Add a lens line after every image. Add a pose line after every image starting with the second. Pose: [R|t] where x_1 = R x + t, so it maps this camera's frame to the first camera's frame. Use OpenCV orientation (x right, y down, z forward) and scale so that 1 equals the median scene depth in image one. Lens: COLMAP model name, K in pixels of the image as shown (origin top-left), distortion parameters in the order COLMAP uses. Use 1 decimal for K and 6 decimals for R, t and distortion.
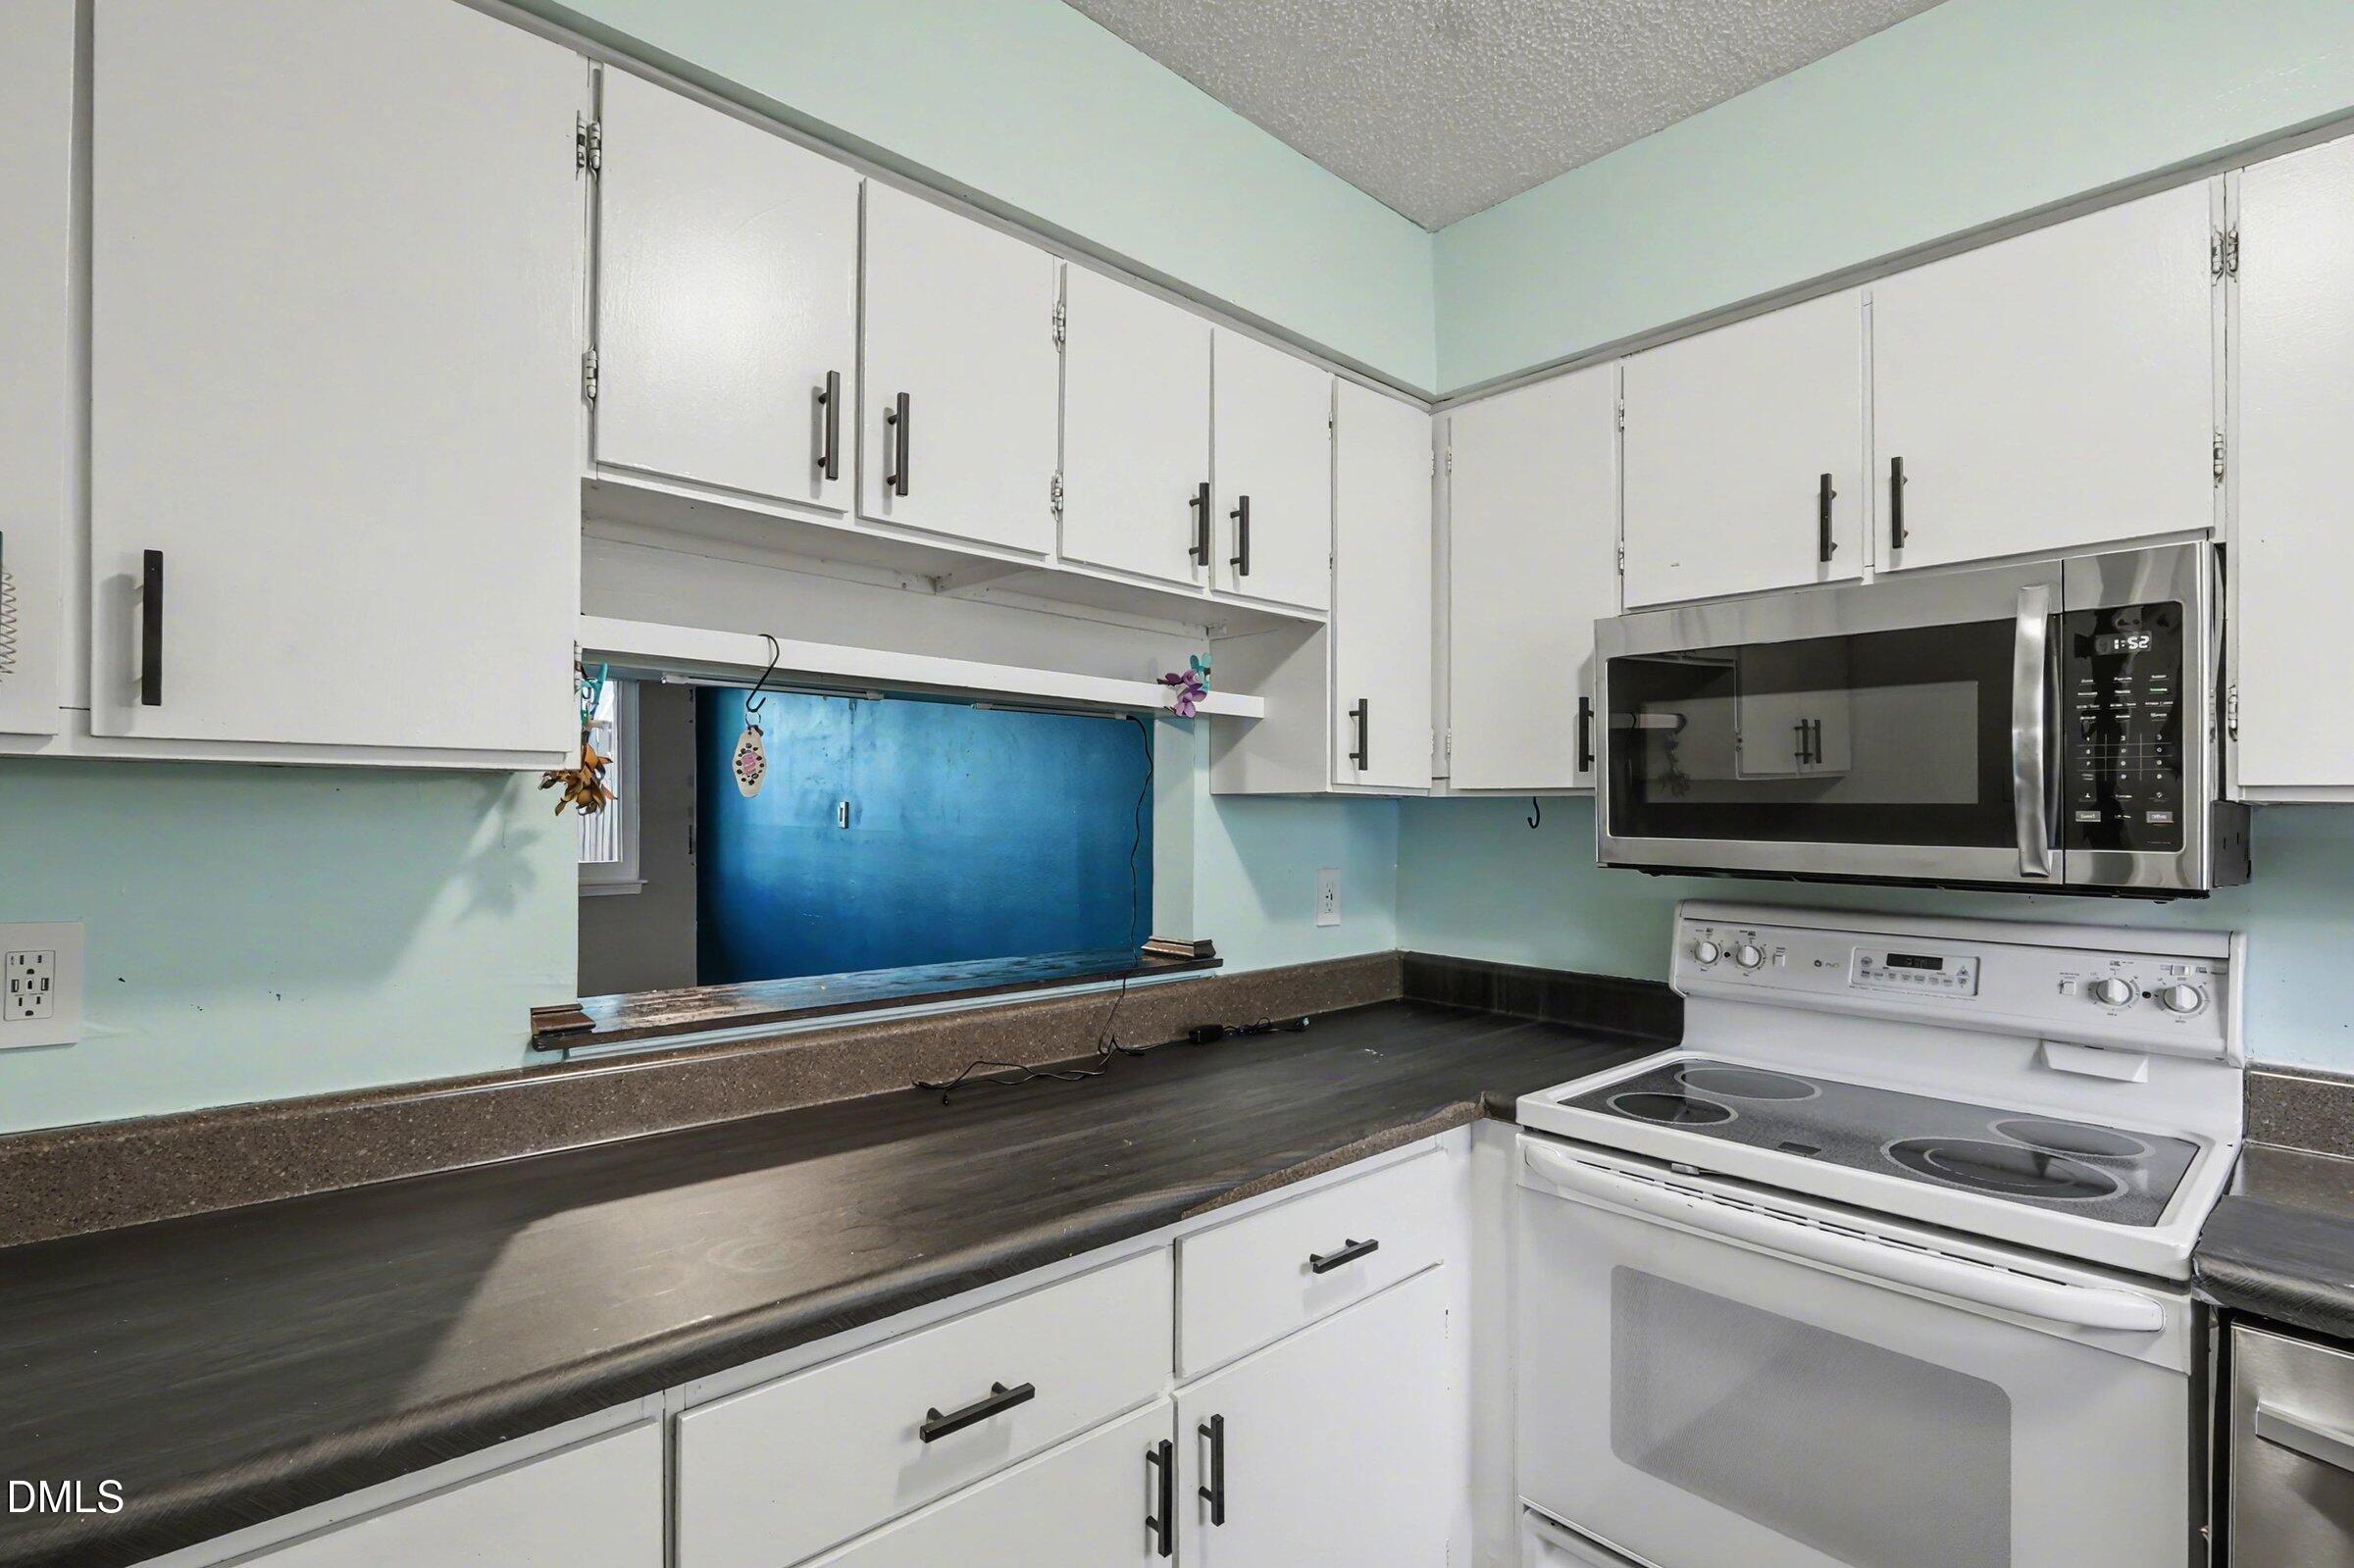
lens RADIAL K [[1120.3, 0, 1185.2], [0, 1120.3, 817.7], [0, 0, 1]] dist [-0.012497, 0.004685]
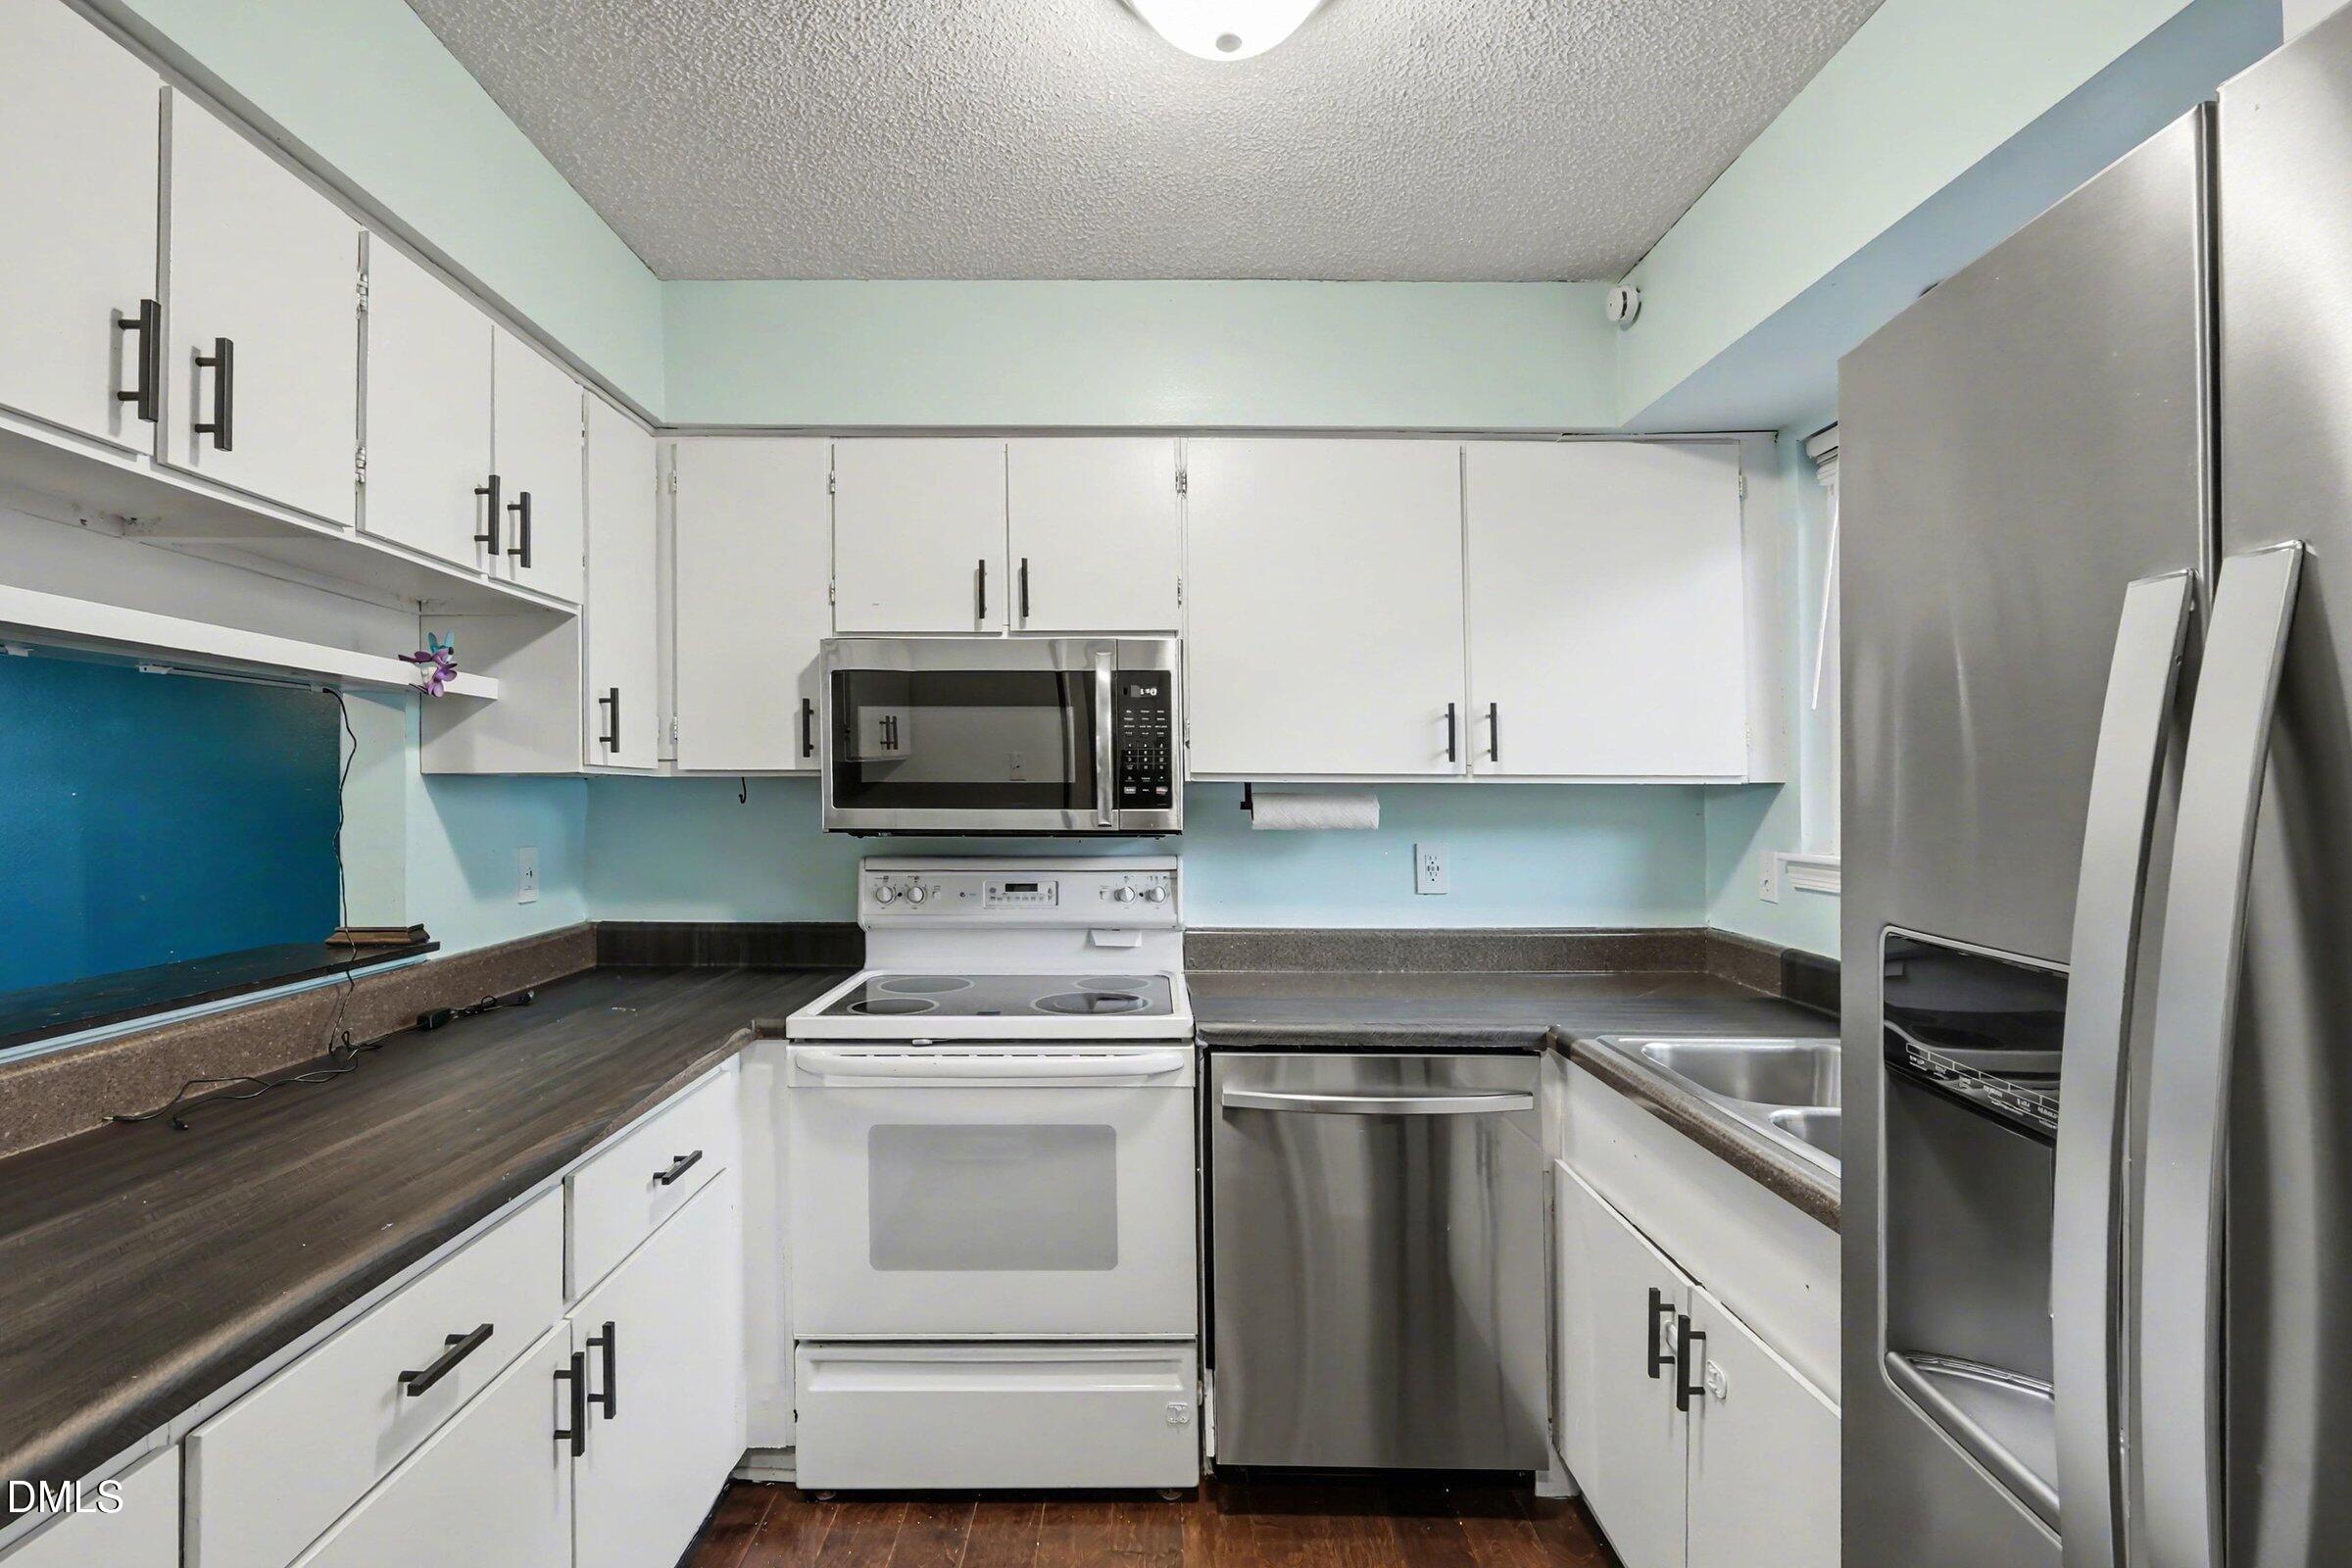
lens RADIAL K [[1119.5, 0, 1128.0], [0, 1119.5, 769.7], [0, 0, 1]] dist [-0.012497, 0.004685]
pose [[0.681033, 0.006307, 0.732226, -0.363585], [0.009349, 0.999806, -0.017308, -0.002438], [-0.732193, 0.018633, 0.680842, -0.140492]]
